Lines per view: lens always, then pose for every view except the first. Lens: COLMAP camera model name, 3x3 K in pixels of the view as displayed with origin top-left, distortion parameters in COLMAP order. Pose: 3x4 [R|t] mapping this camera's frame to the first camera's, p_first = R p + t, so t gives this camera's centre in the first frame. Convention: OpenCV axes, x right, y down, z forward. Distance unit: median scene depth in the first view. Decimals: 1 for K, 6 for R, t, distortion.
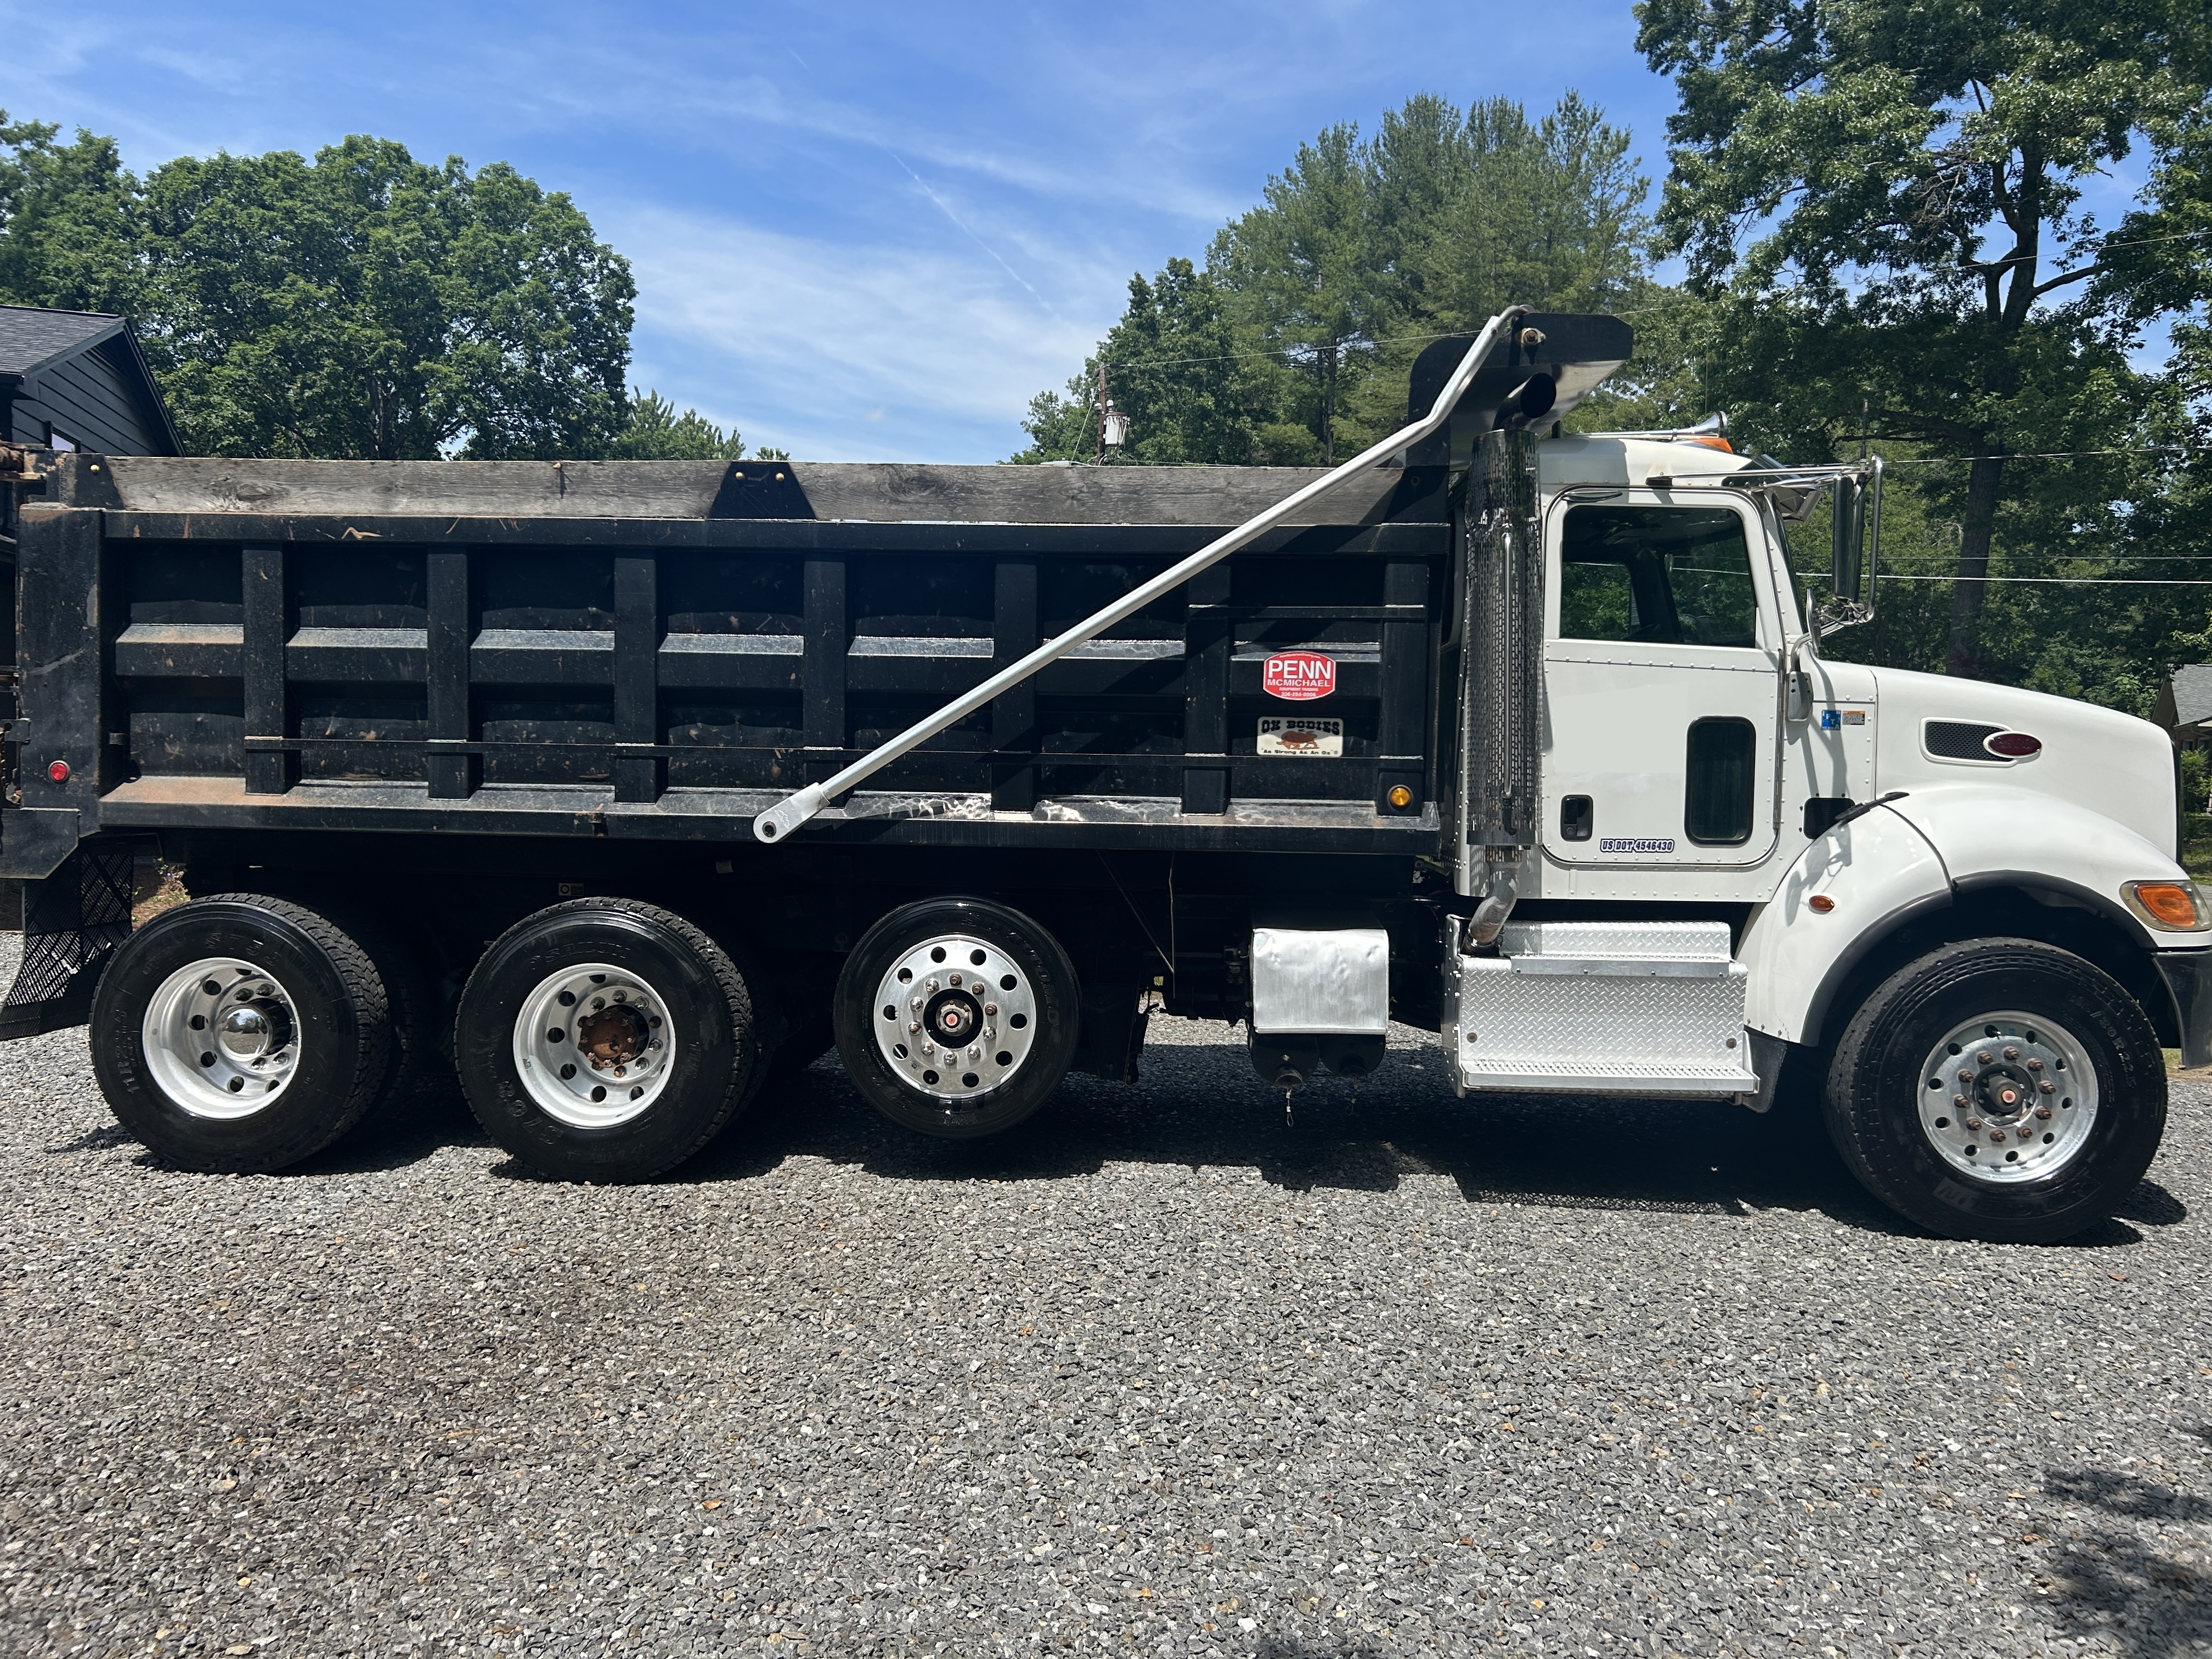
lens RADIAL K [[1670.2, 0, 1075.7], [0, 1670.2, 801.4], [0, 0, 1]] dist [0.037799, -0.049797]
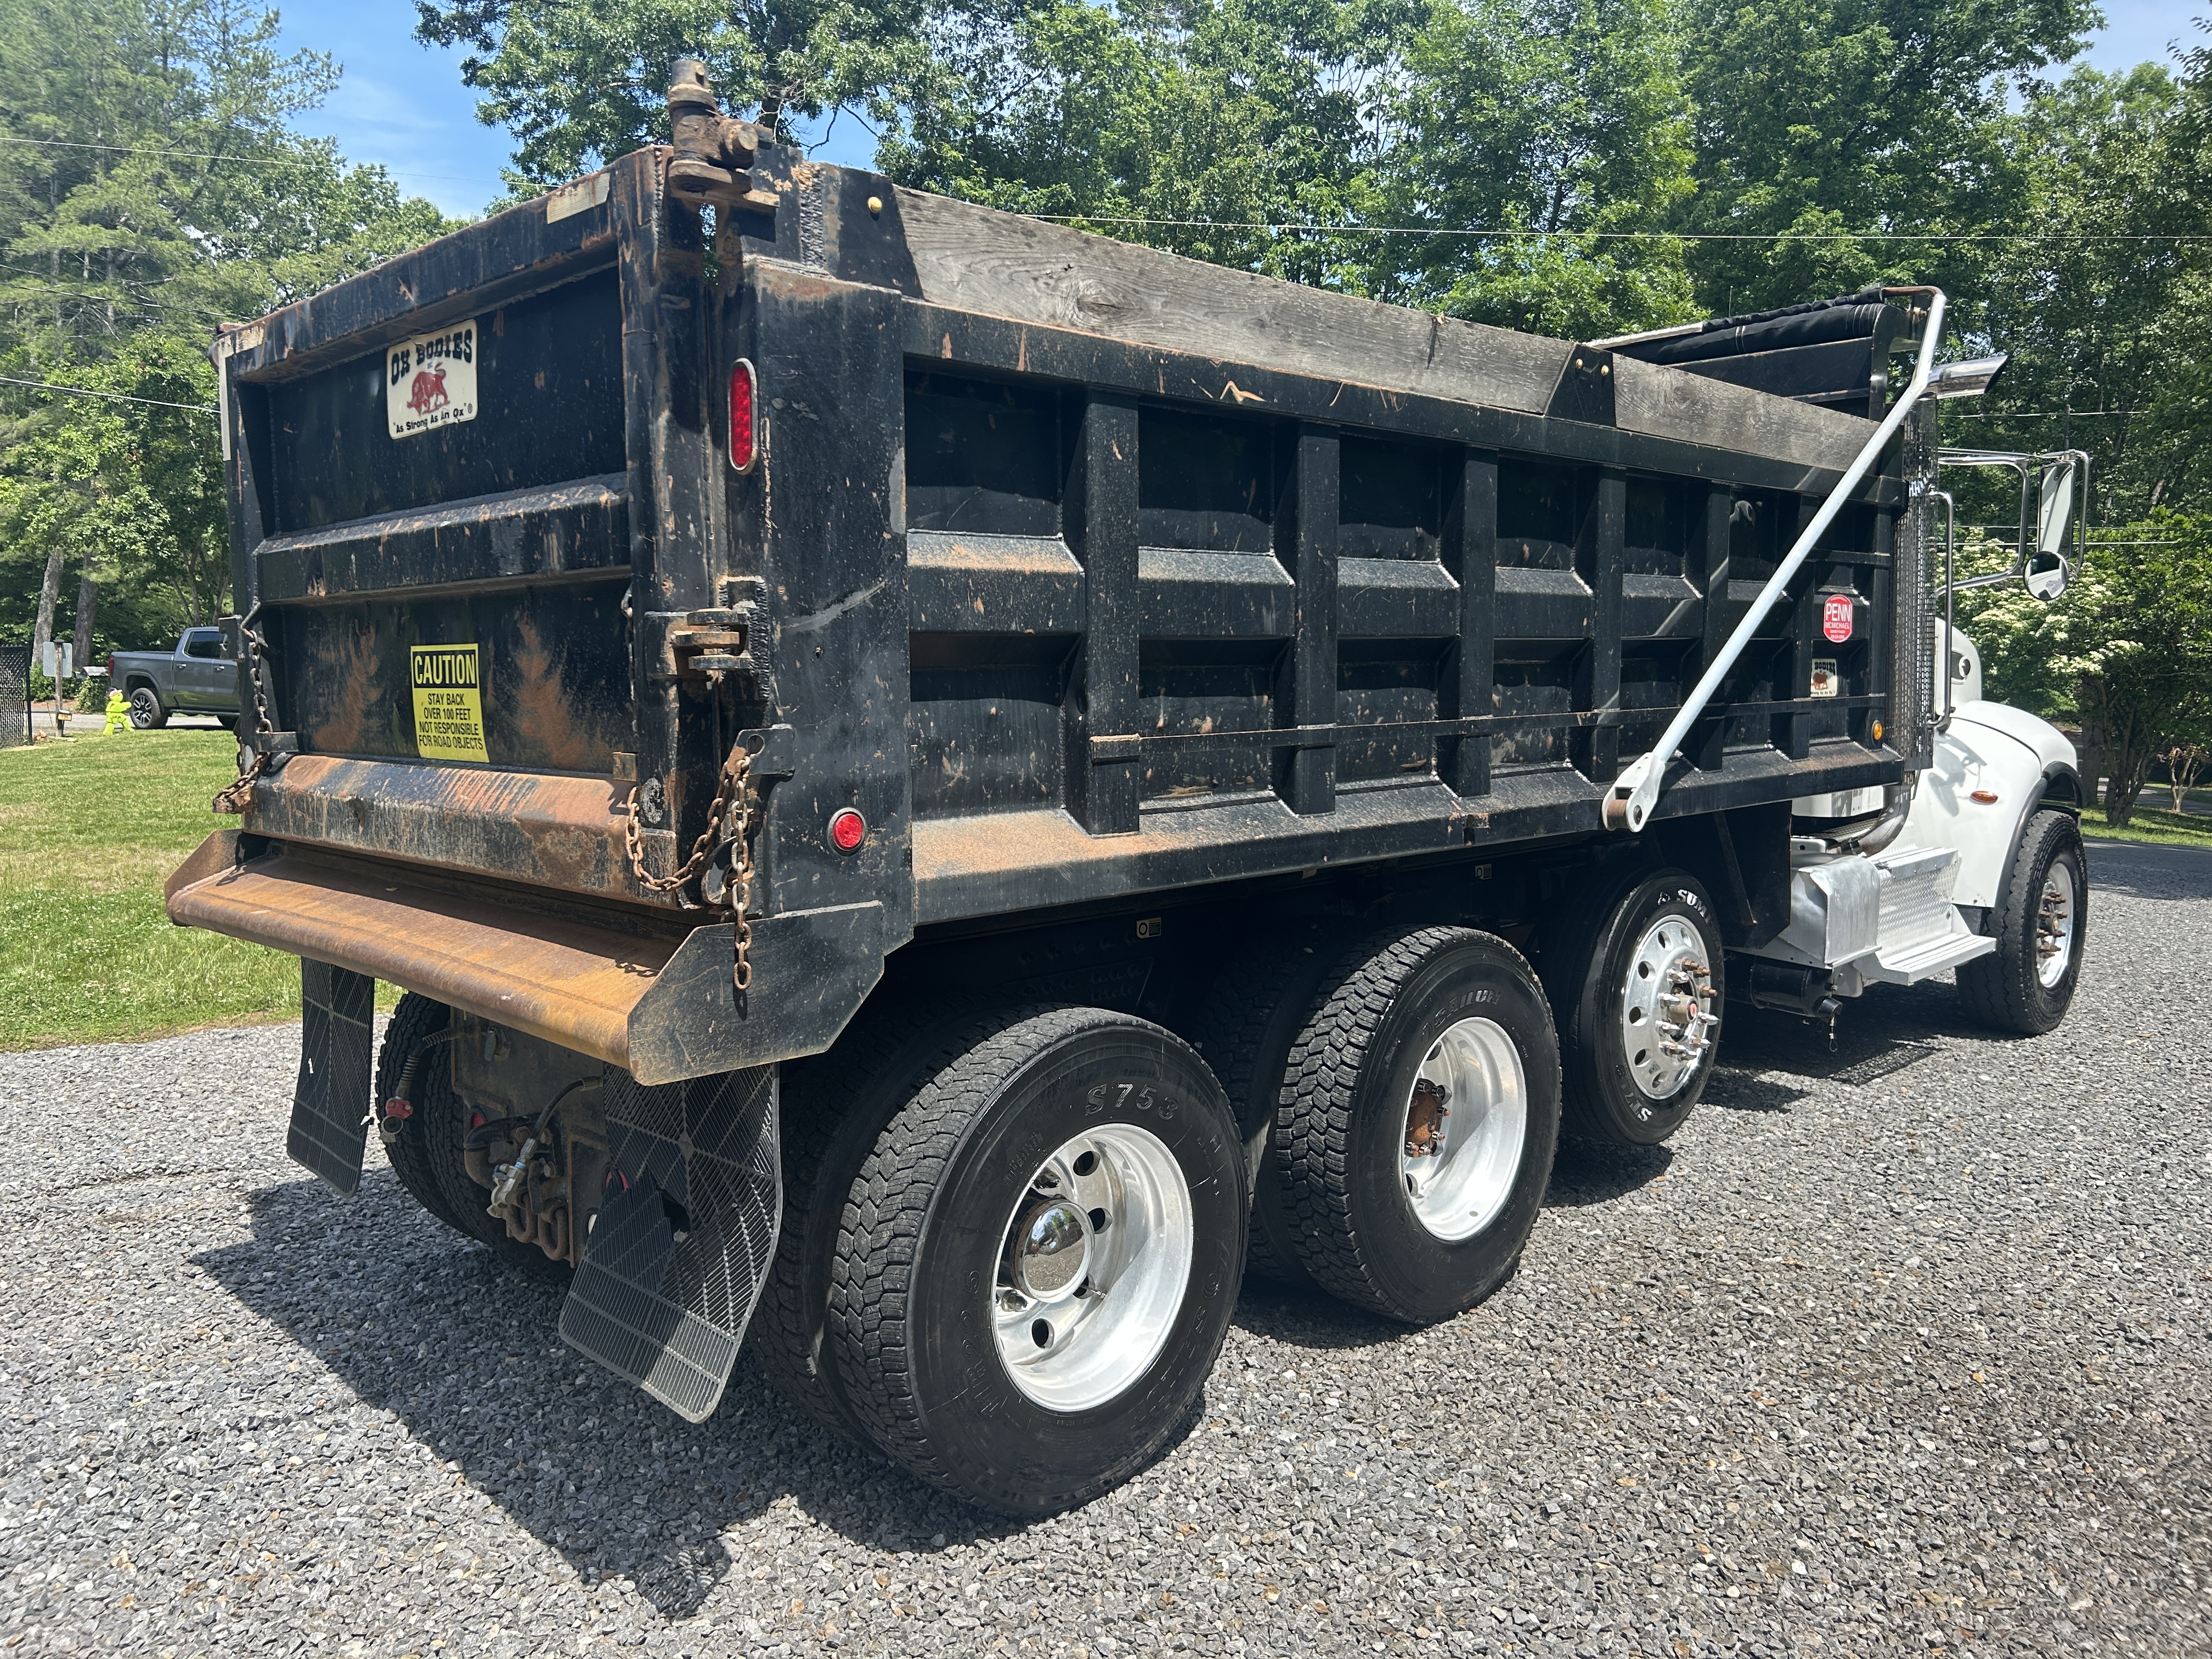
lens RADIAL K [[1670.2, 0, 1048.0], [0, 1670.2, 818.6], [0, 0, 1]] dist [0.037799, -0.049797]
pose [[0.673440, -0.093326, 0.733327, -0.932485], [0.035143, 0.994919, 0.094343, -0.065837], [-0.738406, -0.037763, 0.673299, 0.636663]]
